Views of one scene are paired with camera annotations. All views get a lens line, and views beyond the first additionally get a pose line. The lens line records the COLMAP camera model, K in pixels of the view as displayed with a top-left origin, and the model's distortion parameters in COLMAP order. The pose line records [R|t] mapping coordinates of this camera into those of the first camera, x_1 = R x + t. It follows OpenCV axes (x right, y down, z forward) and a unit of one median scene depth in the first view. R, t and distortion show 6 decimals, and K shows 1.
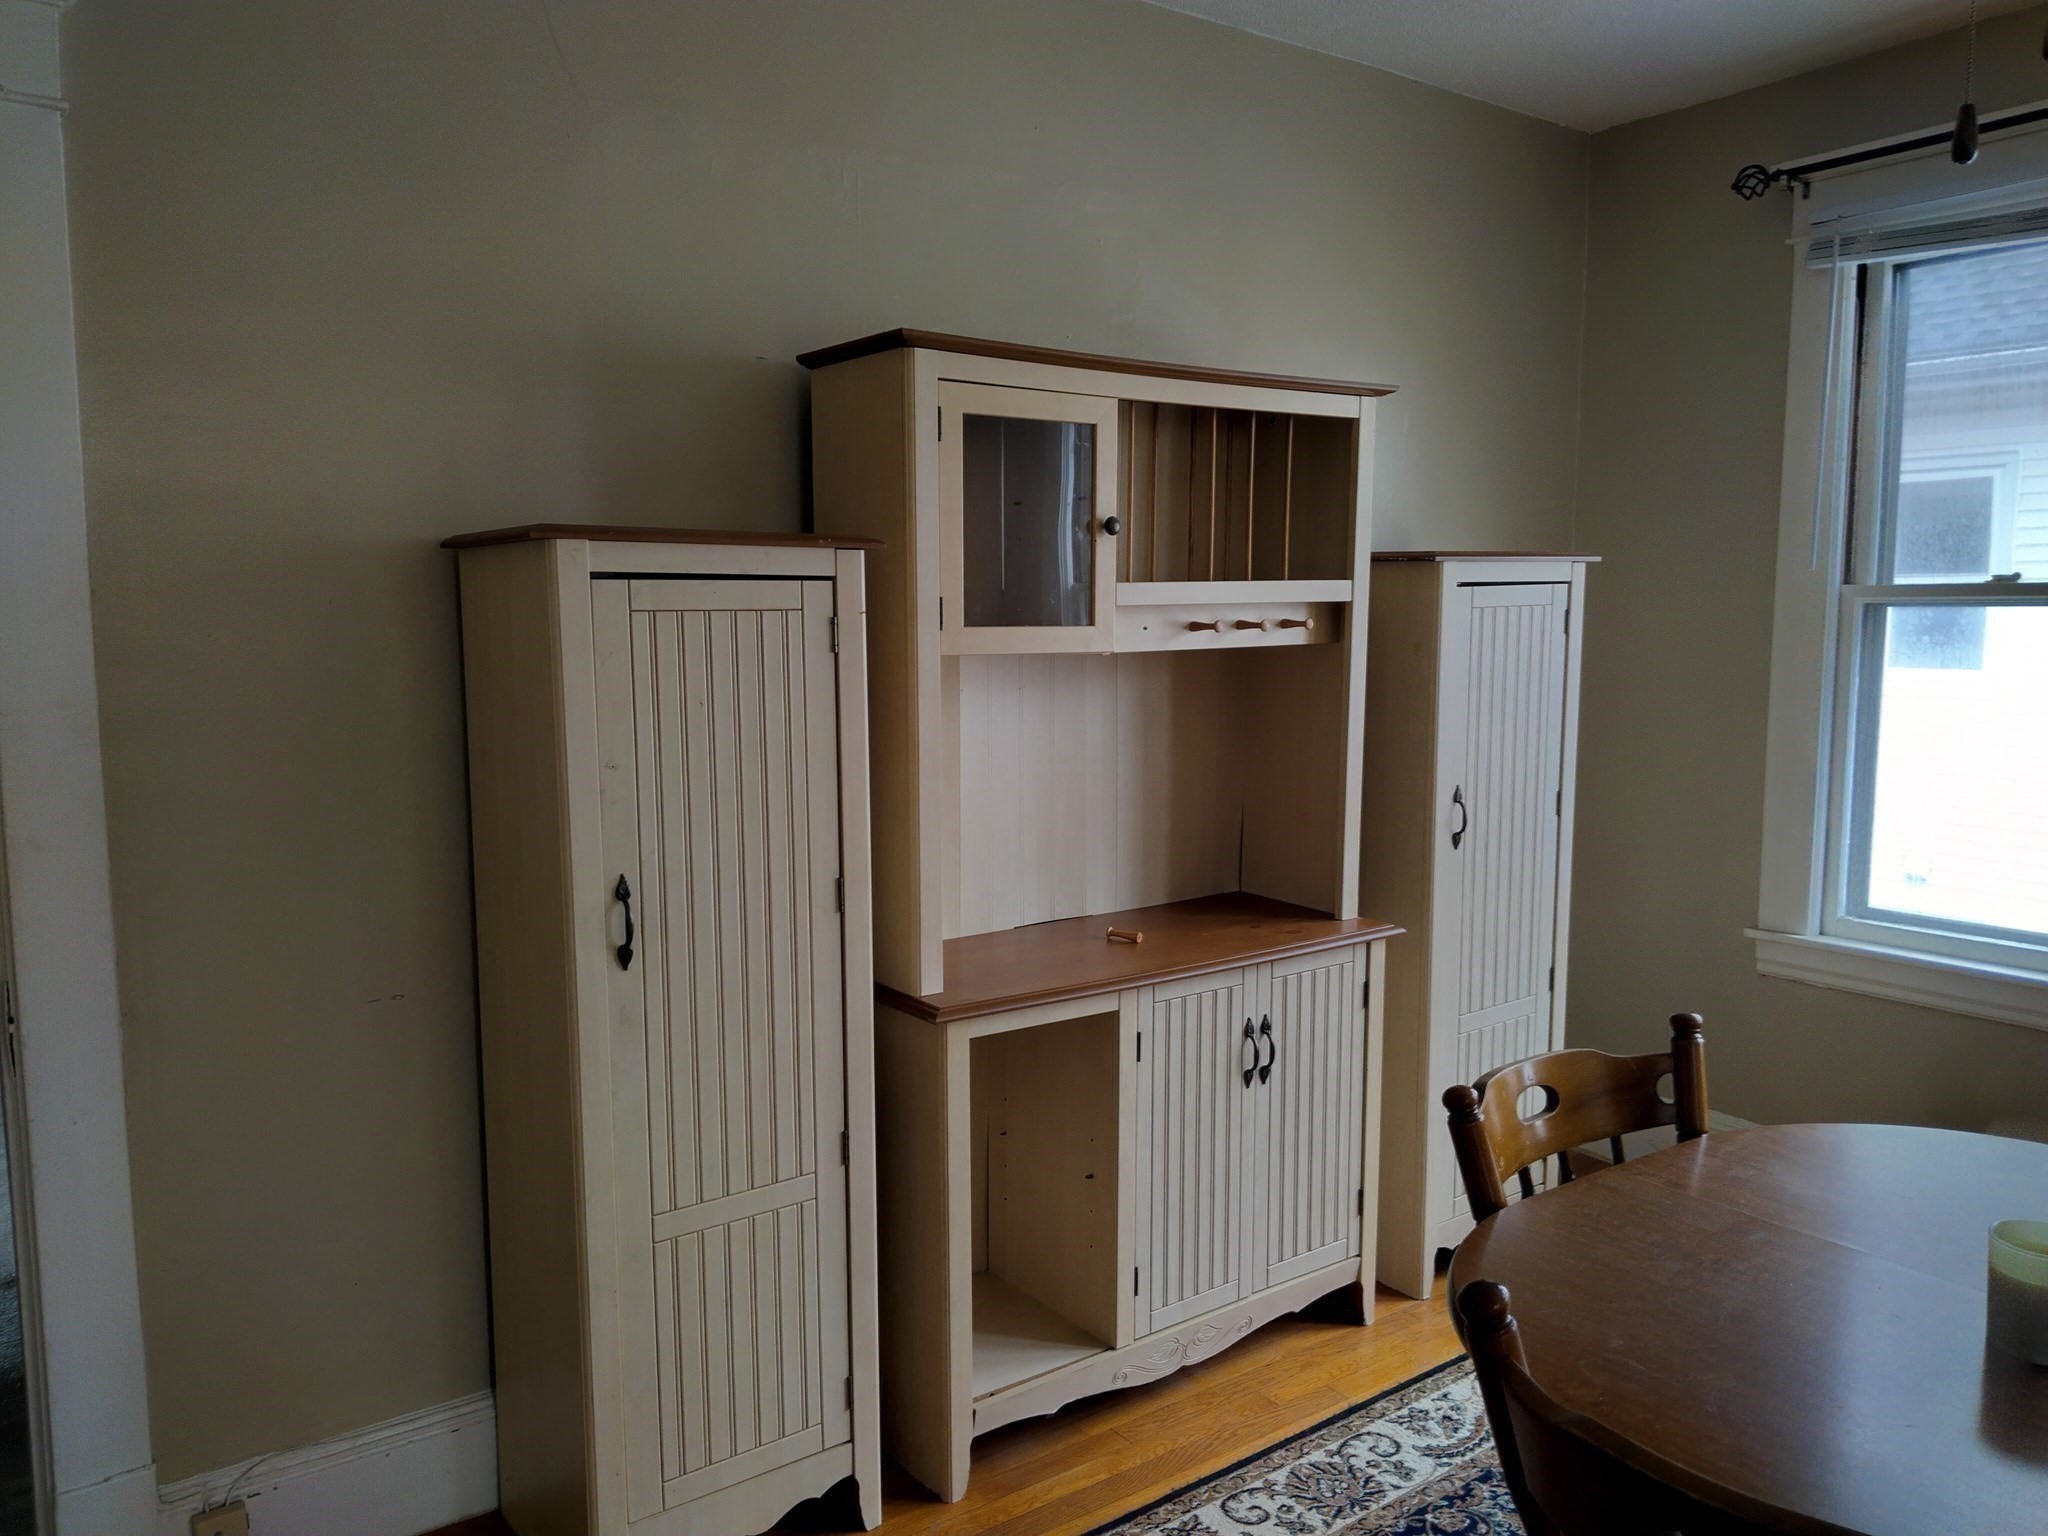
lens RADIAL K [[1530.5, 0, 1024.0], [0, 1530.5, 768.0], [0, 0, 1]] dist [0.061345, -0.114003]
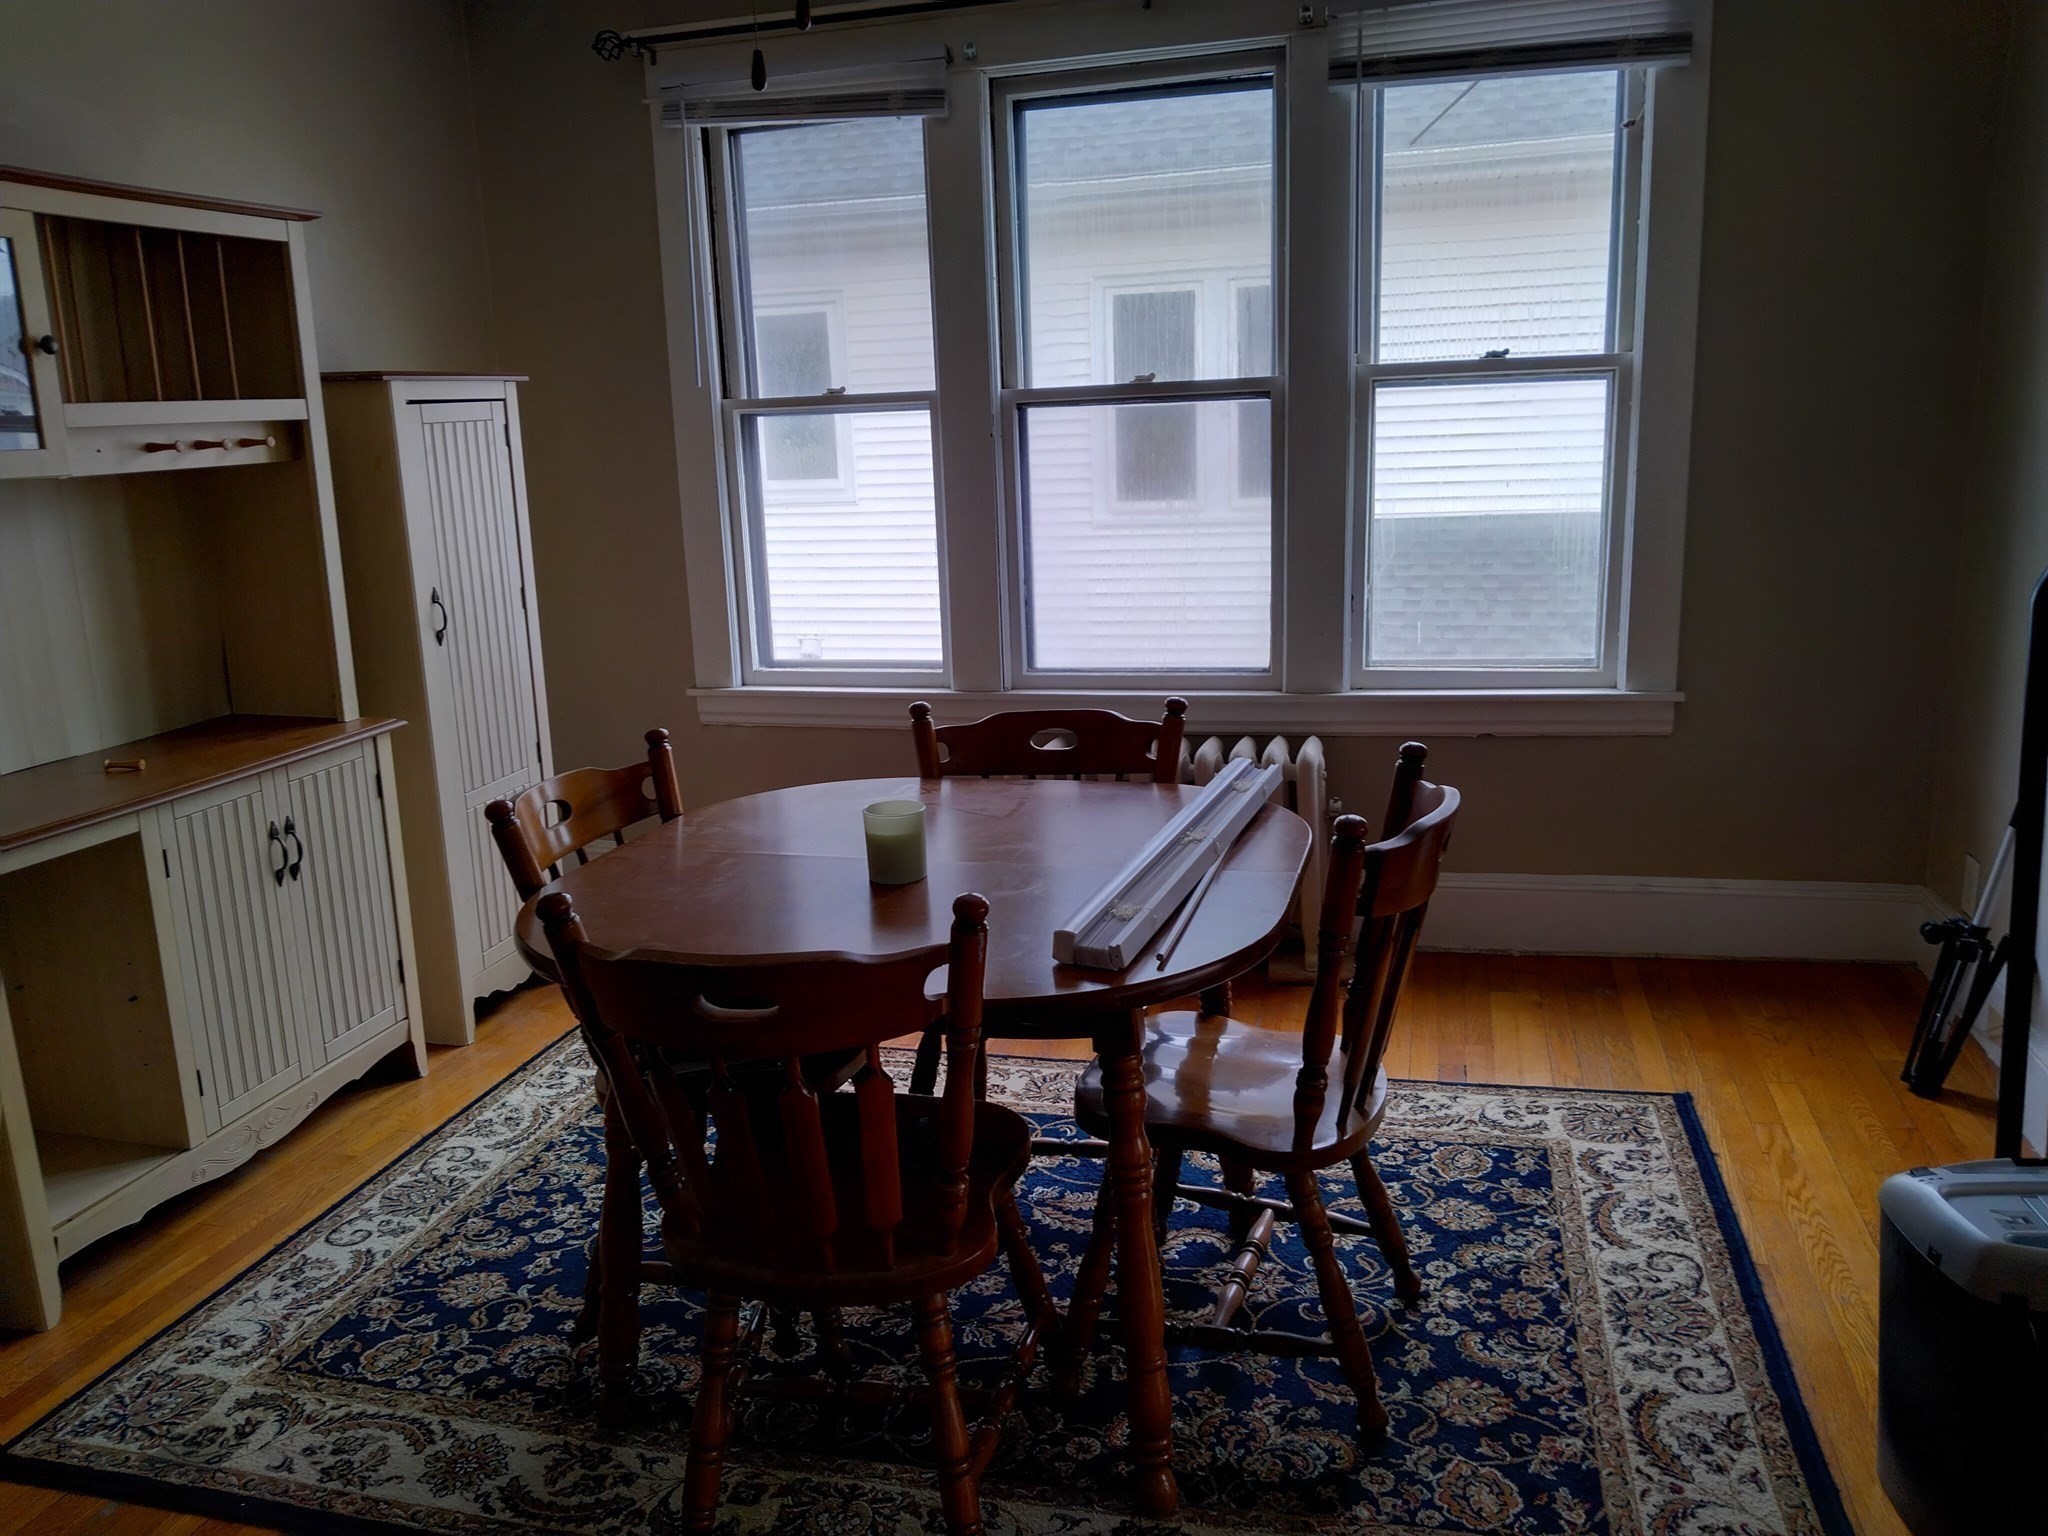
lens RADIAL K [[1530.5, 0, 1024.0], [0, 1530.5, 768.0], [0, 0, 1]] dist [0.061345, -0.114003]
pose [[0.782199, -0.162841, 0.601371, -0.080610], [0.097434, 0.985335, 0.140080, 0.027584], [-0.615362, -0.050976, 0.786594, -0.153450]]
